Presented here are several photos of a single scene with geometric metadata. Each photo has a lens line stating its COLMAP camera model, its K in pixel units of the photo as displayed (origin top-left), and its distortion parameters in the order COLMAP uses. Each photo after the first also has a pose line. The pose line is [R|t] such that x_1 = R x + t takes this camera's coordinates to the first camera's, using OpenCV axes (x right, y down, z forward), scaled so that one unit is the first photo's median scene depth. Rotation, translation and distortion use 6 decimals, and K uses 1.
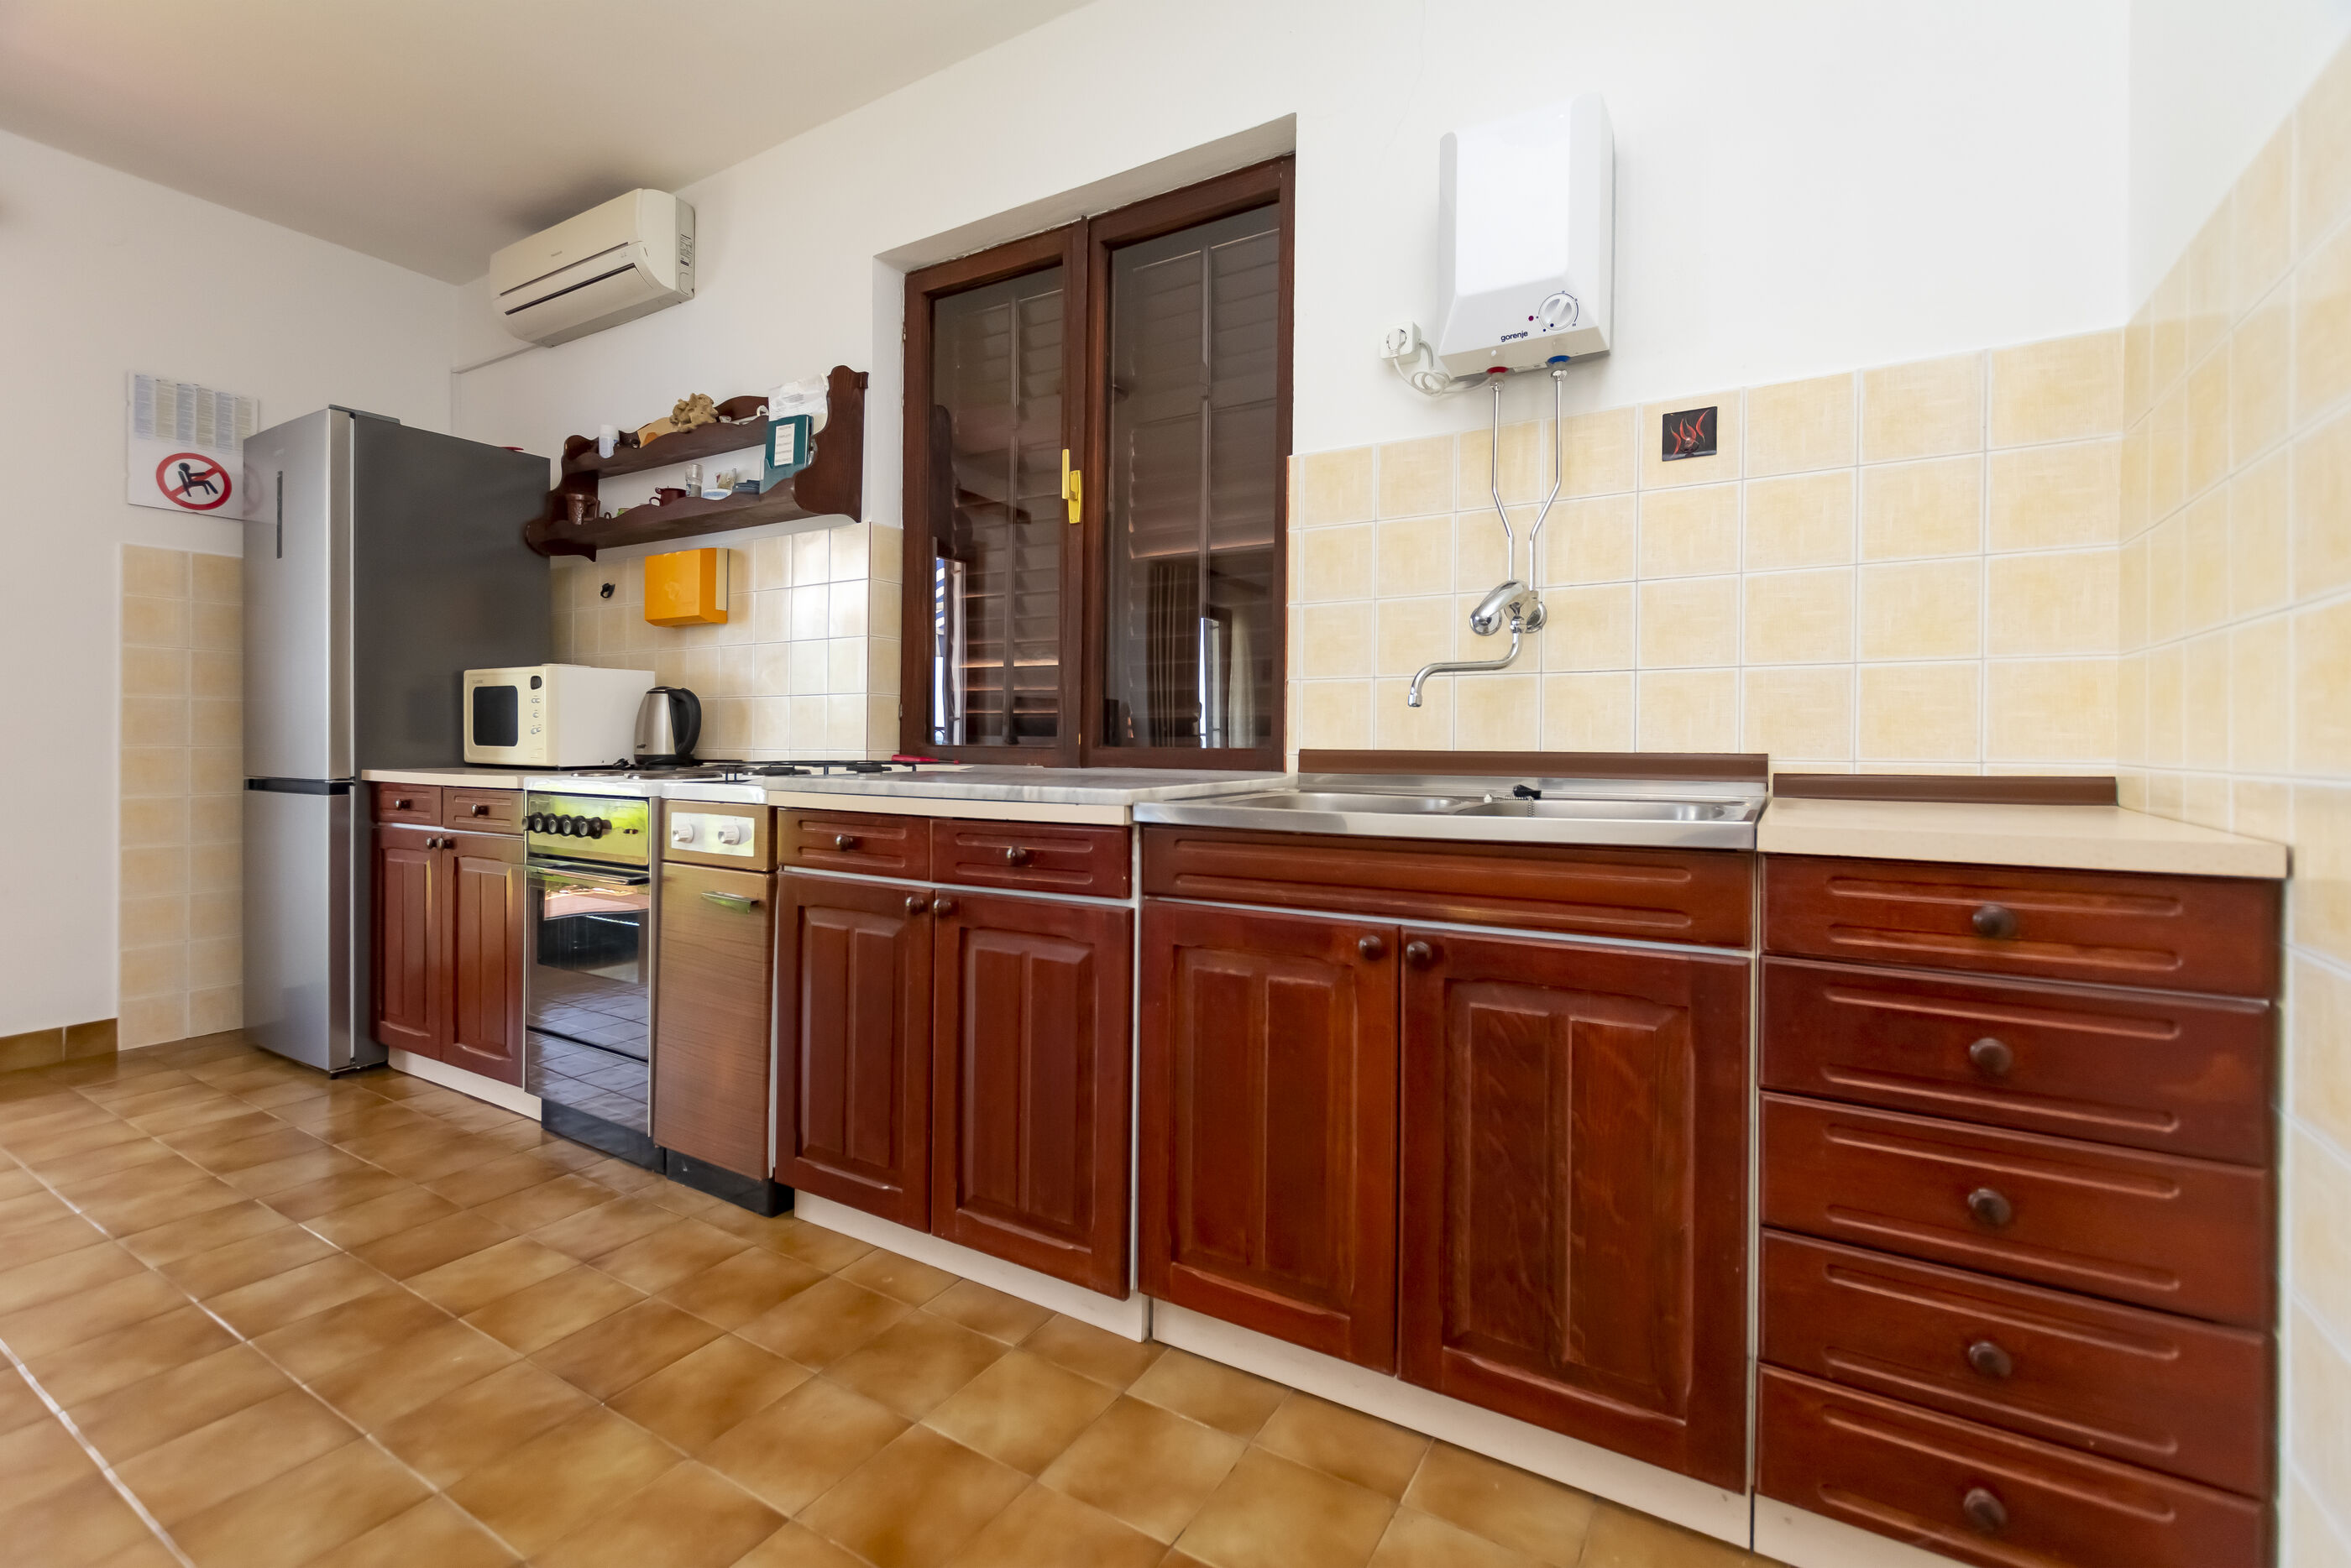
lens RADIAL K [[1017.8, 0, 1179.7], [0, 1017.8, 761.0], [0, 0, 1]] dist [-0.001174, -0.000576]
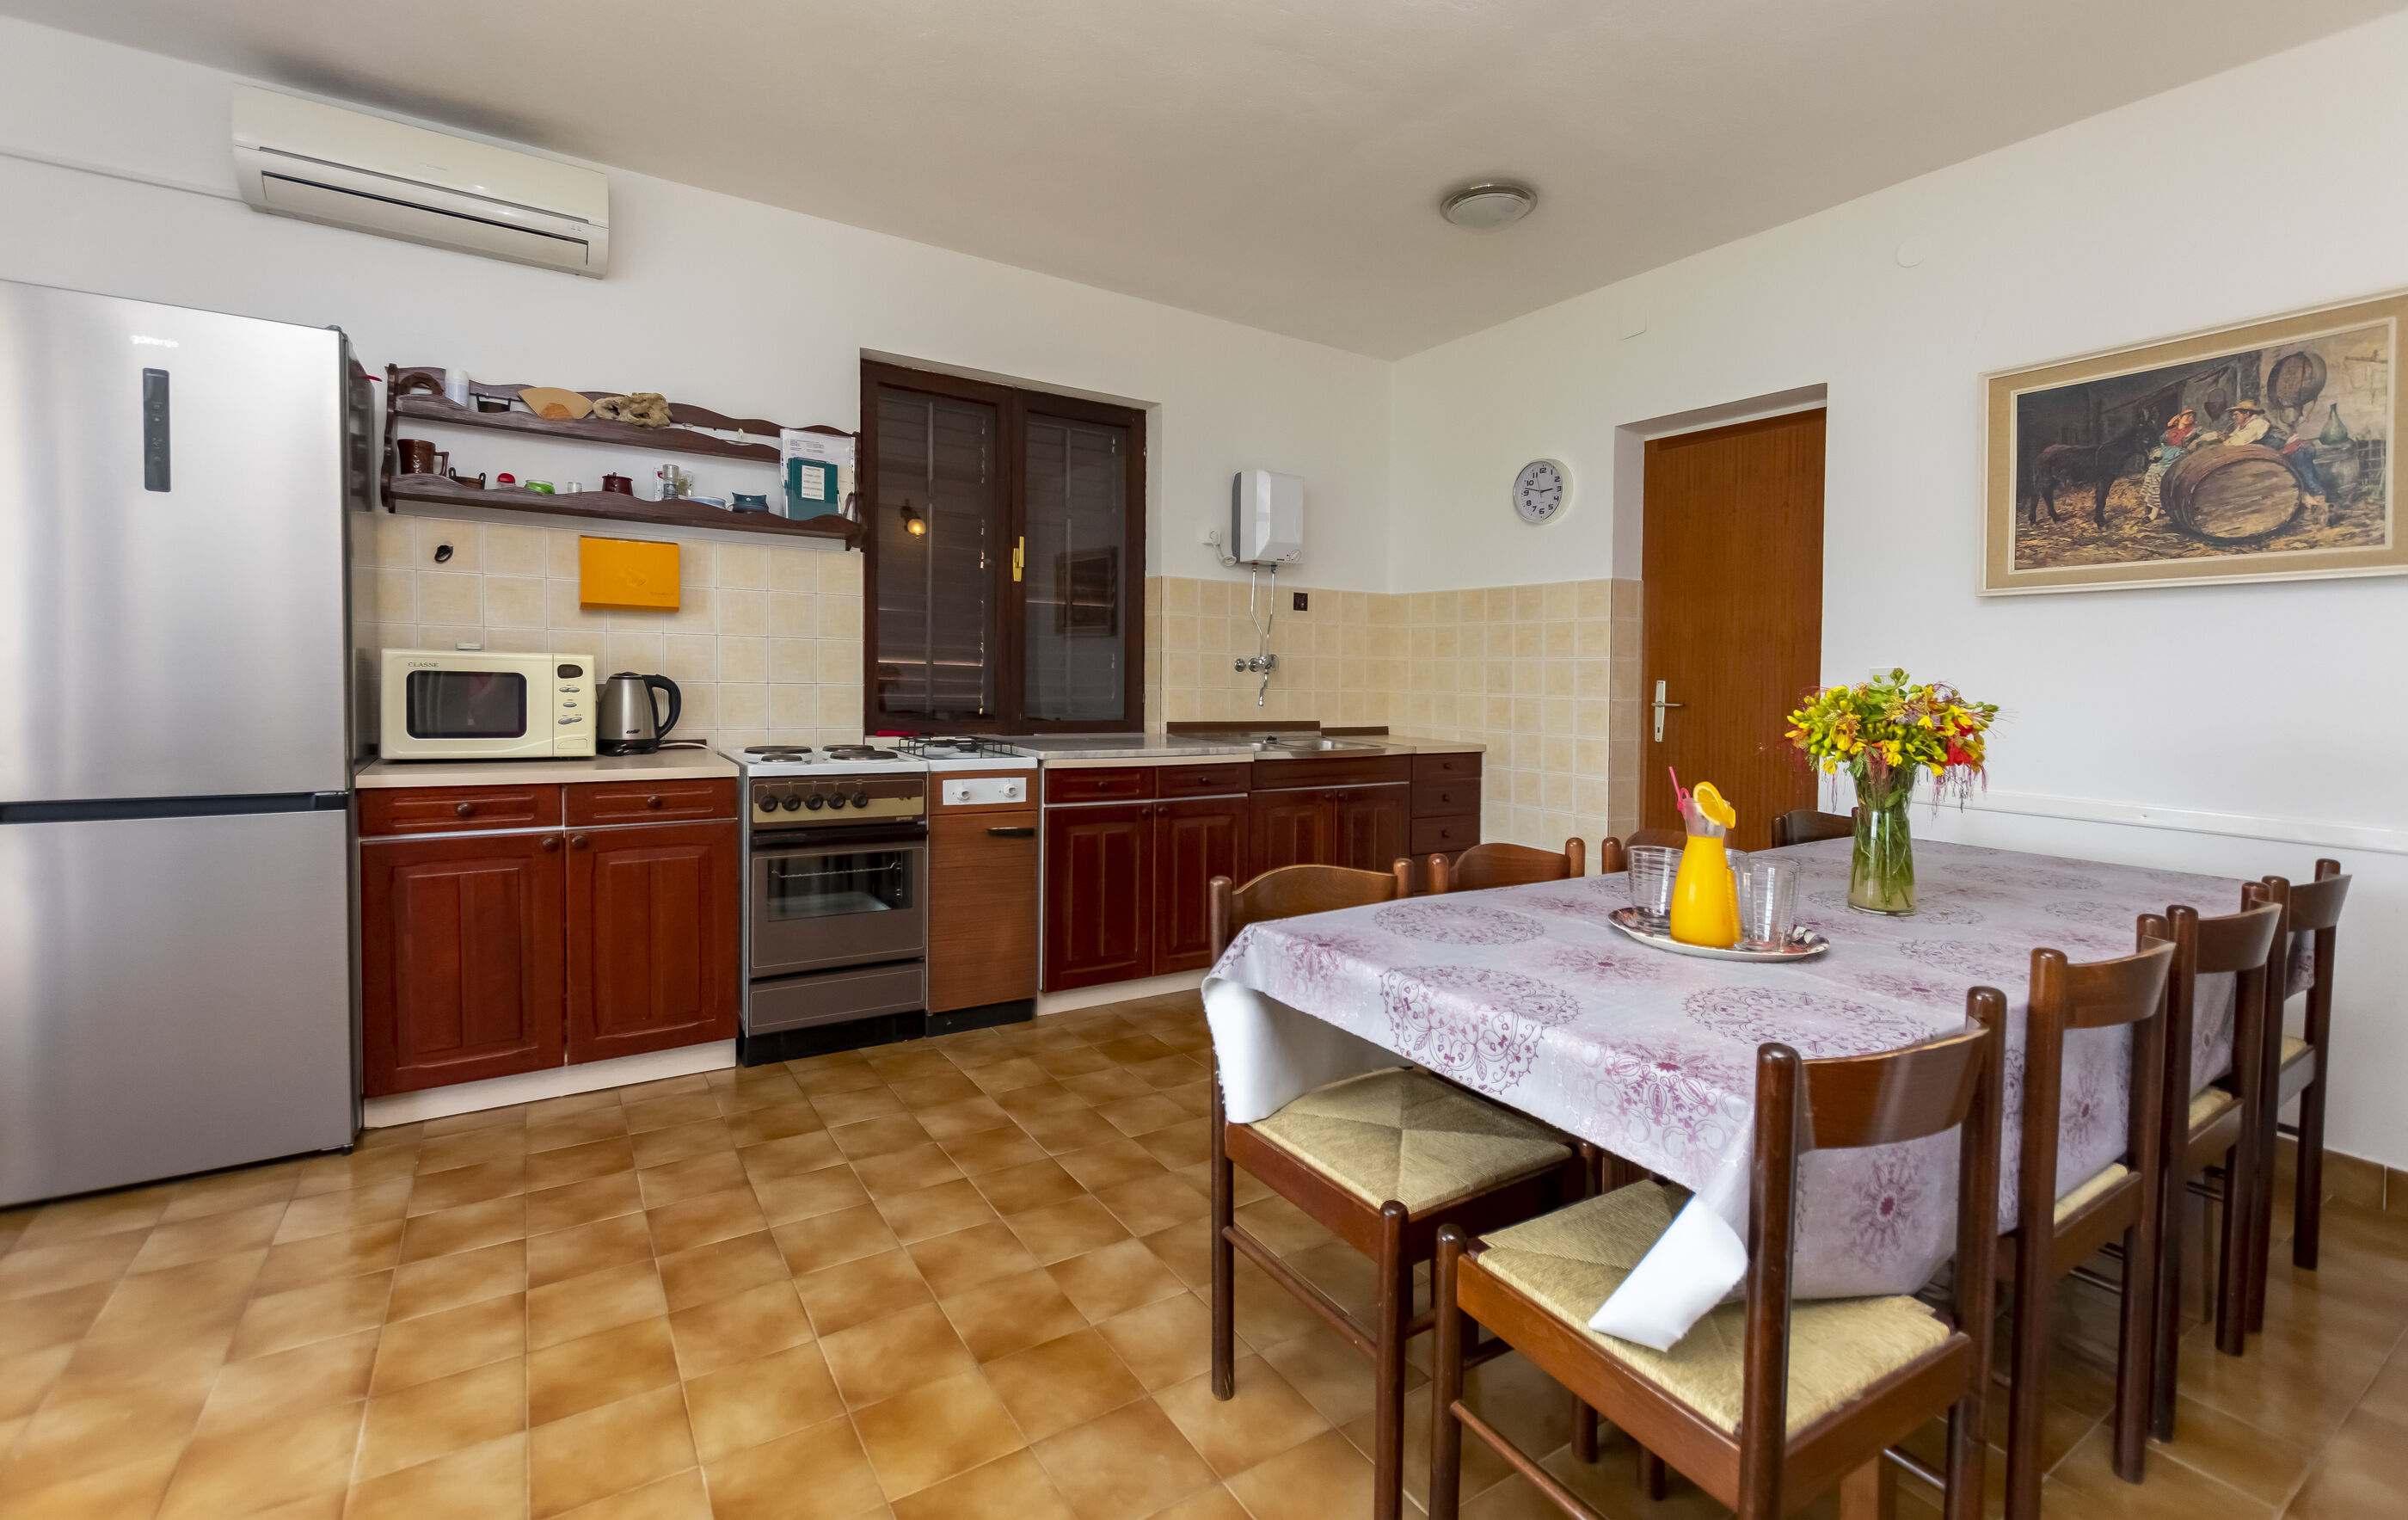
lens RADIAL K [[1099.9, 0, 1173.7], [0, 1099.9, 708.4], [0, 0, 1]] dist [-0.014881, -0.000413]
pose [[0.434385, -0.025839, 0.900356, -1.861691], [-0.003641, 0.999530, 0.030441, -0.105754], [-0.900720, -0.016501, 0.434087, 0.034164]]
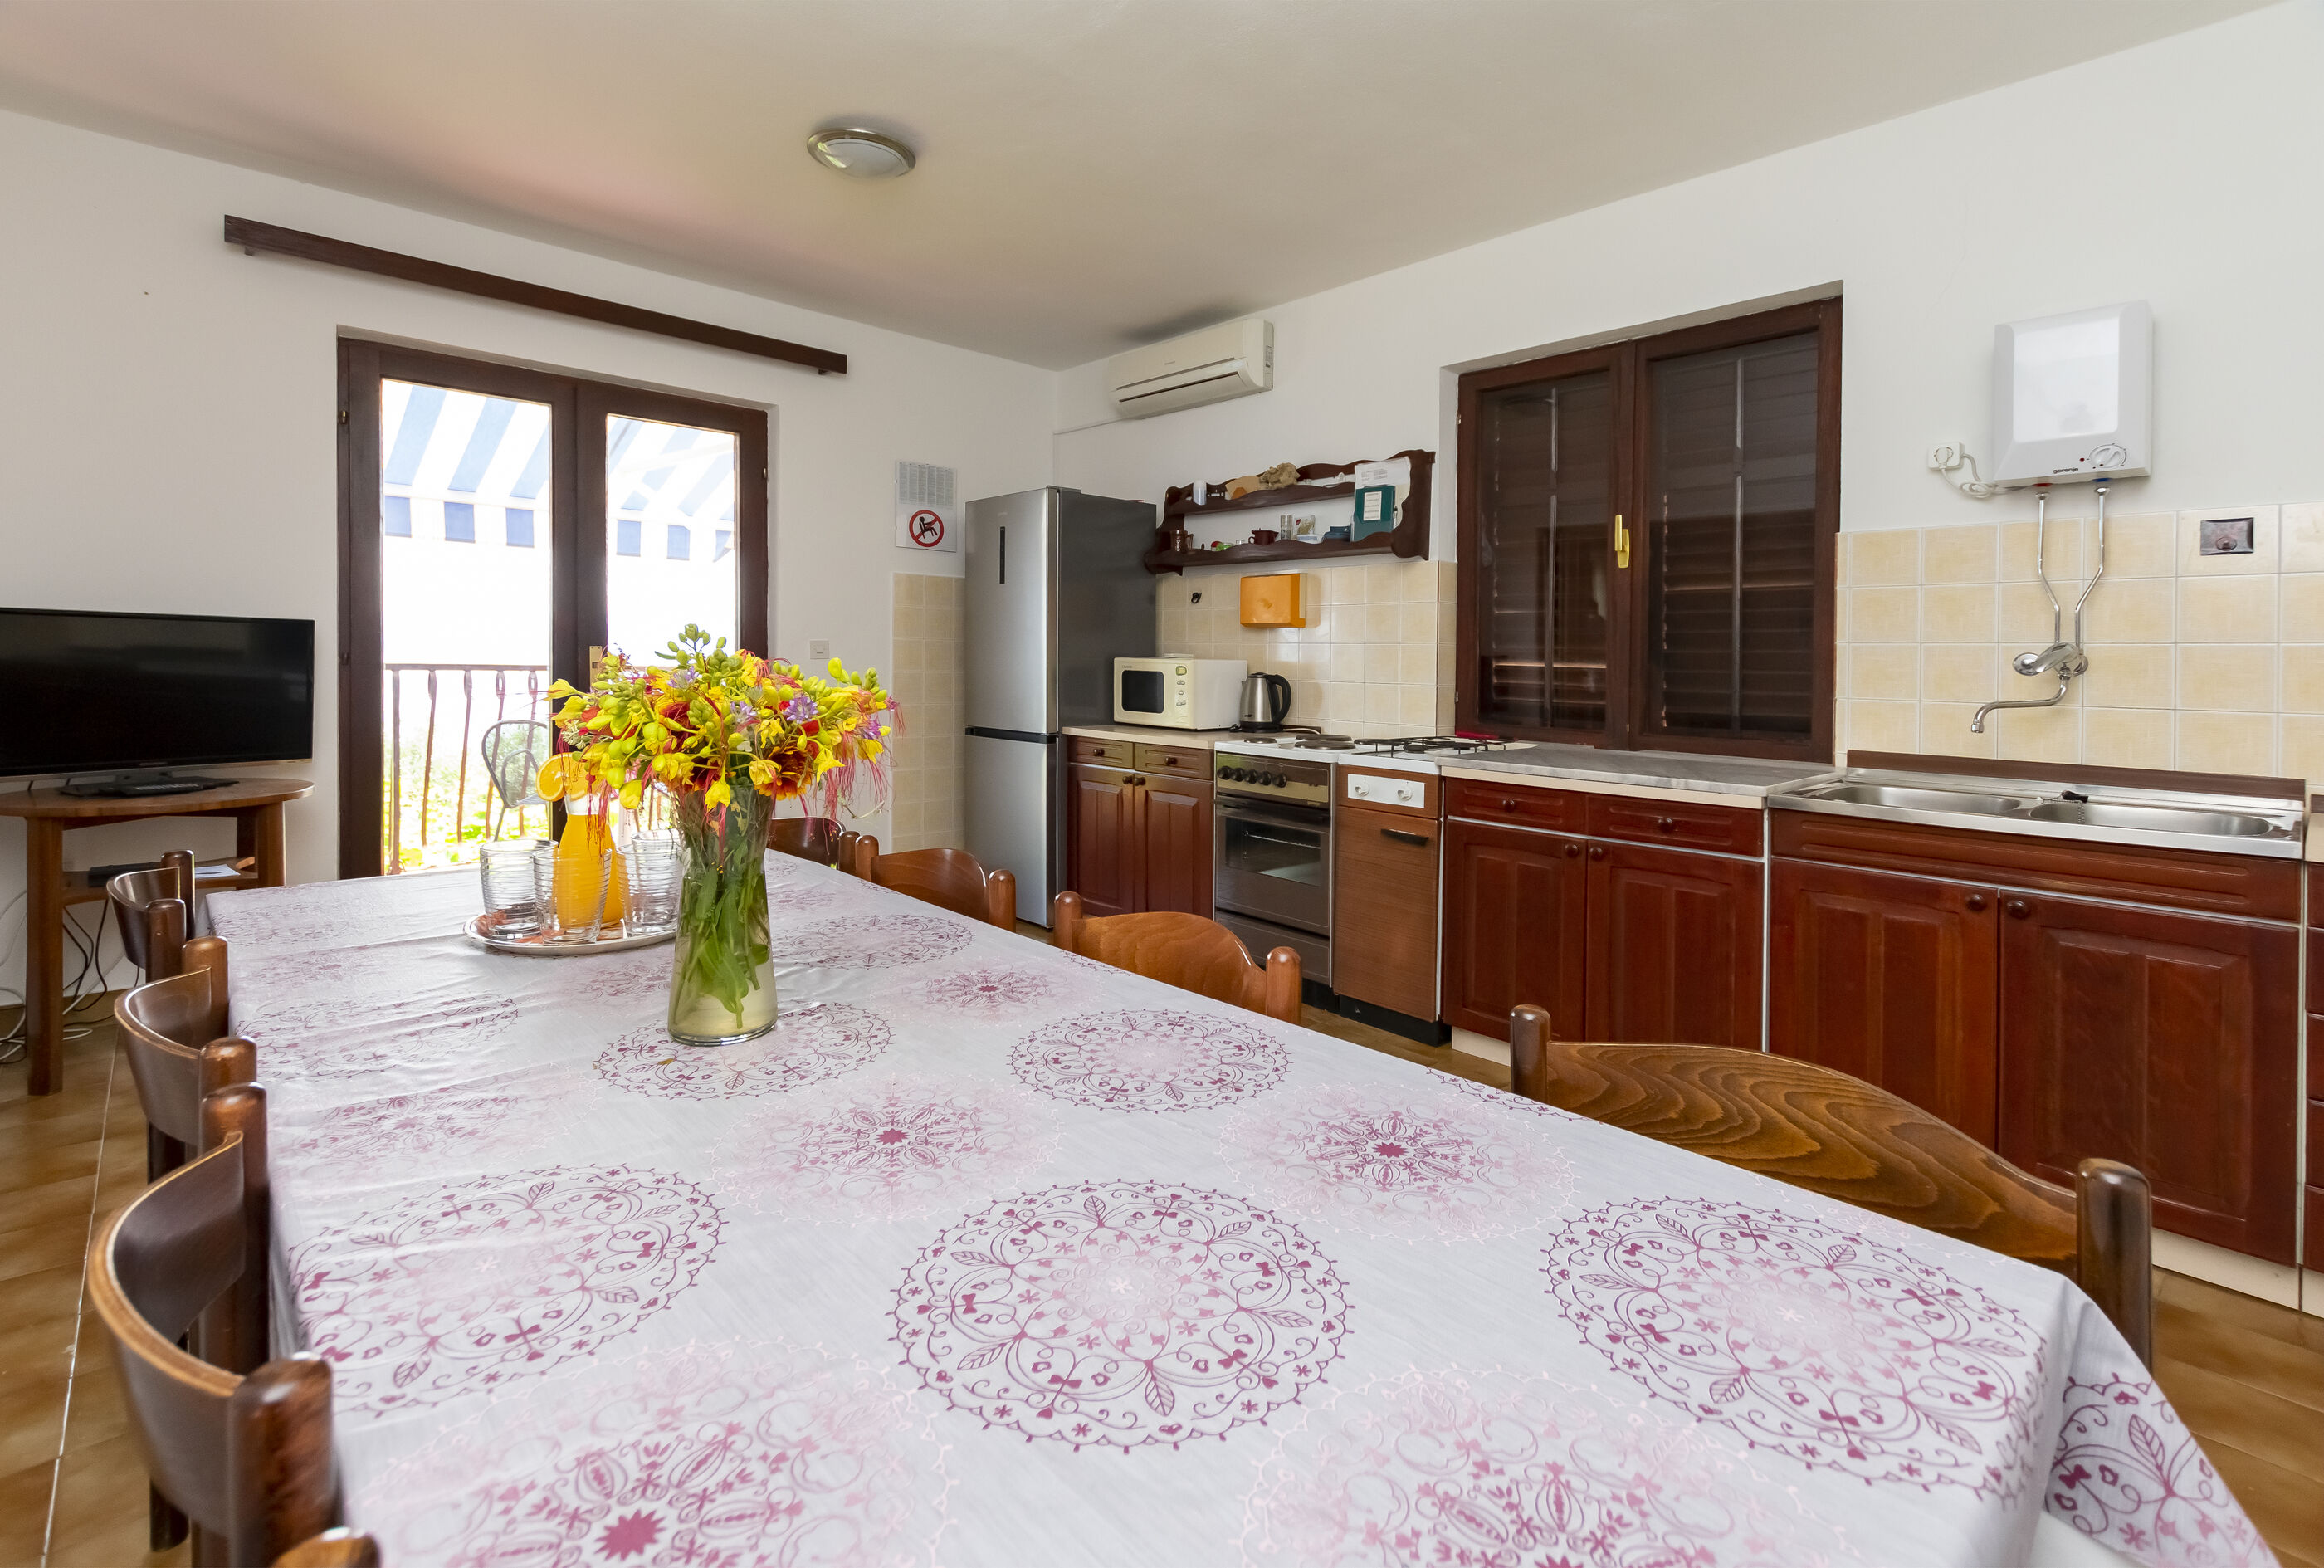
lens RADIAL K [[1034.2, 0, 1096.5], [0, 1034.2, 660.1], [0, 0, 1]] dist [0.000516, -0.002169]
pose [[0.947937, 0.006731, -0.318386, -0.389739], [-0.012030, 0.999820, -0.014679, -0.097653], [0.318230, 0.017745, 0.947848, -0.620350]]
